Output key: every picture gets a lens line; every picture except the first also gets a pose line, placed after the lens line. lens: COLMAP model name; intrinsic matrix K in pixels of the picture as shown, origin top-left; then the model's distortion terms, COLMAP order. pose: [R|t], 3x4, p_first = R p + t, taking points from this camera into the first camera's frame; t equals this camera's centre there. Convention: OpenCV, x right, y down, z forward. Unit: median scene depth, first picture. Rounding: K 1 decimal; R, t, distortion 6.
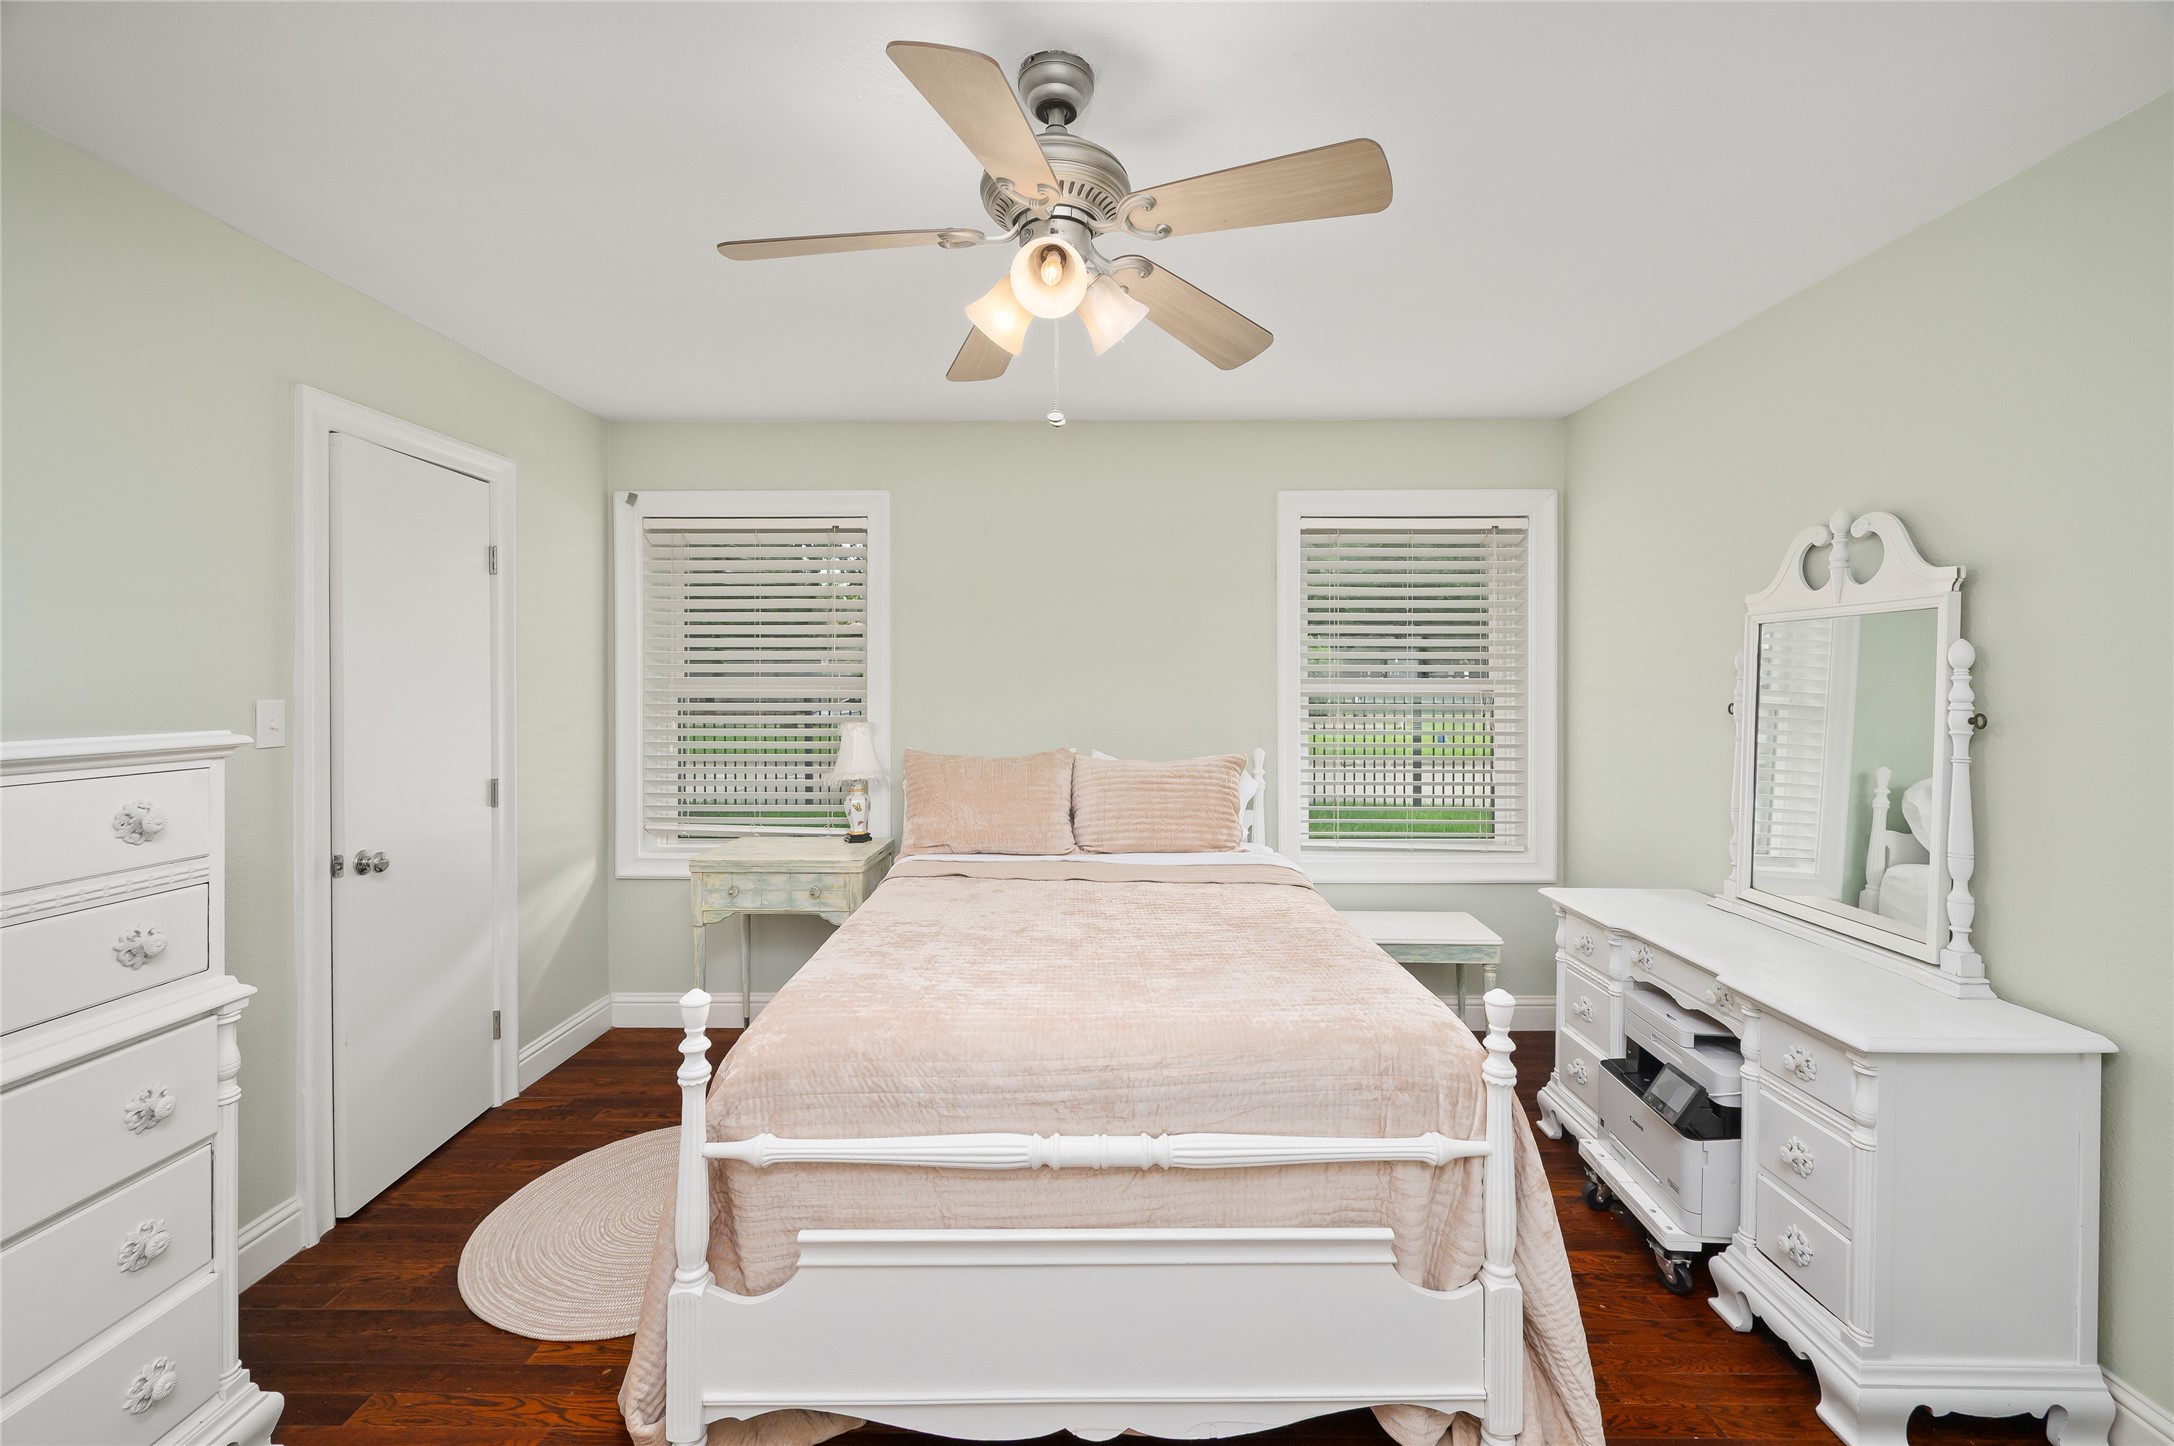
lens RADIAL K [[875.9, 0, 1073.7], [0, 875.9, 694.1], [0, 0, 1]] dist [-0.000986, -0.000684]
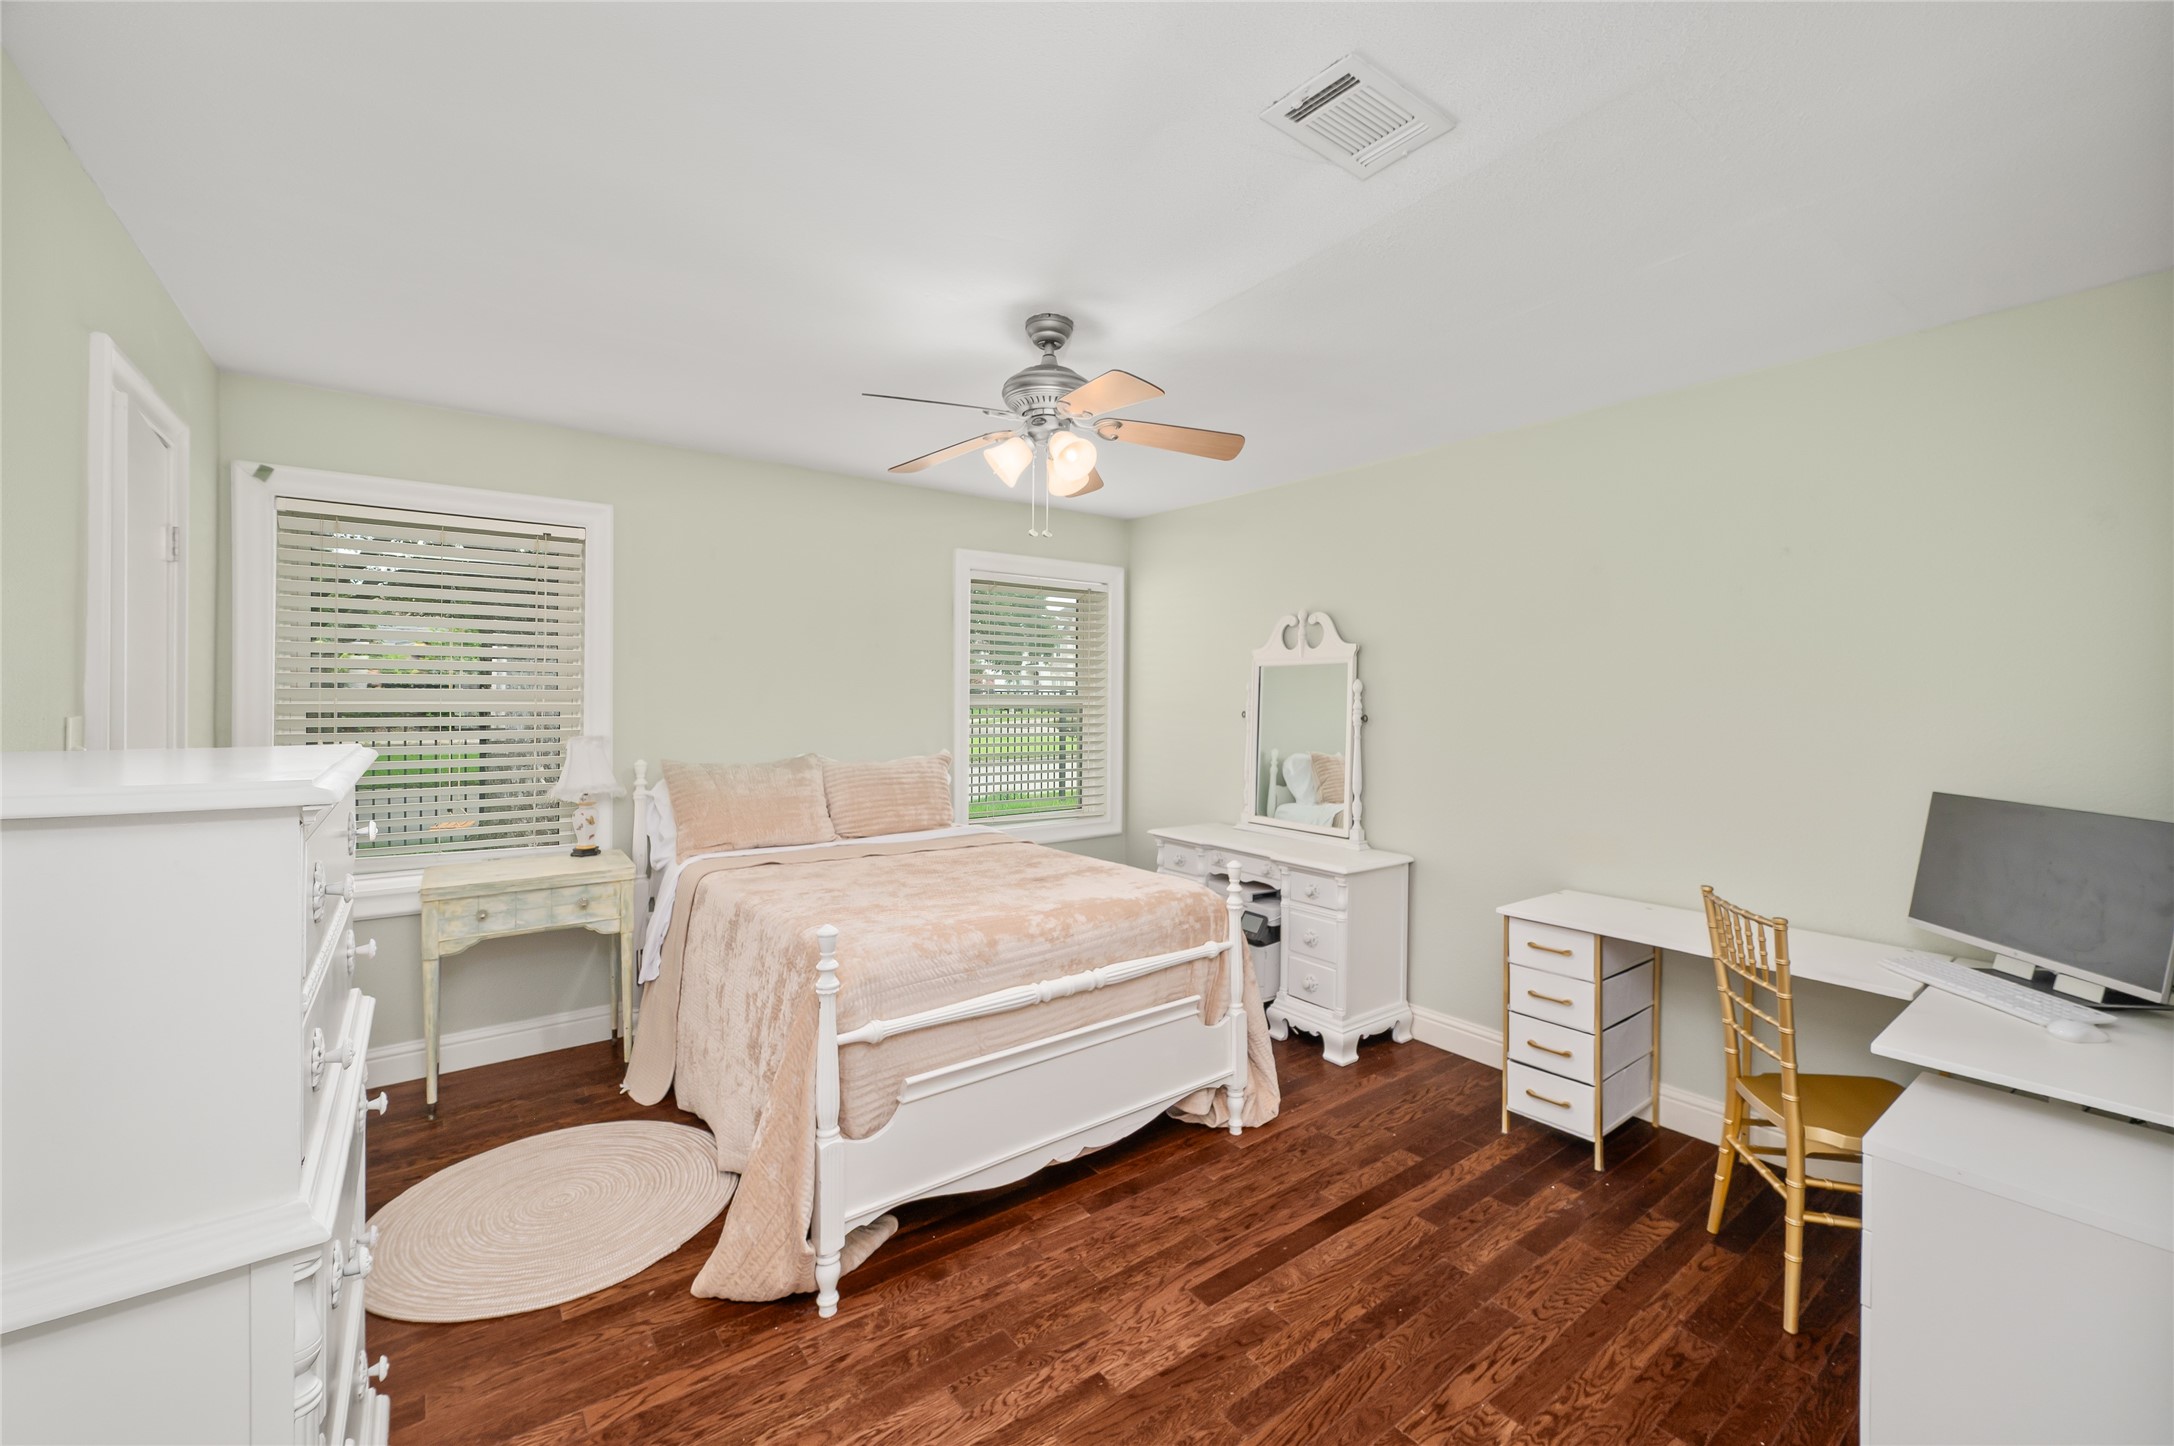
lens RADIAL K [[875.9, 0, 1096.6], [0, 875.9, 711.6], [0, 0, 1]] dist [-0.000986, -0.000684]
pose [[0.789245, -0.005071, 0.614058, -0.702629], [0.002276, 0.999983, 0.005333, 0.001558], [-0.614075, -0.002812, 0.789243, -0.245648]]
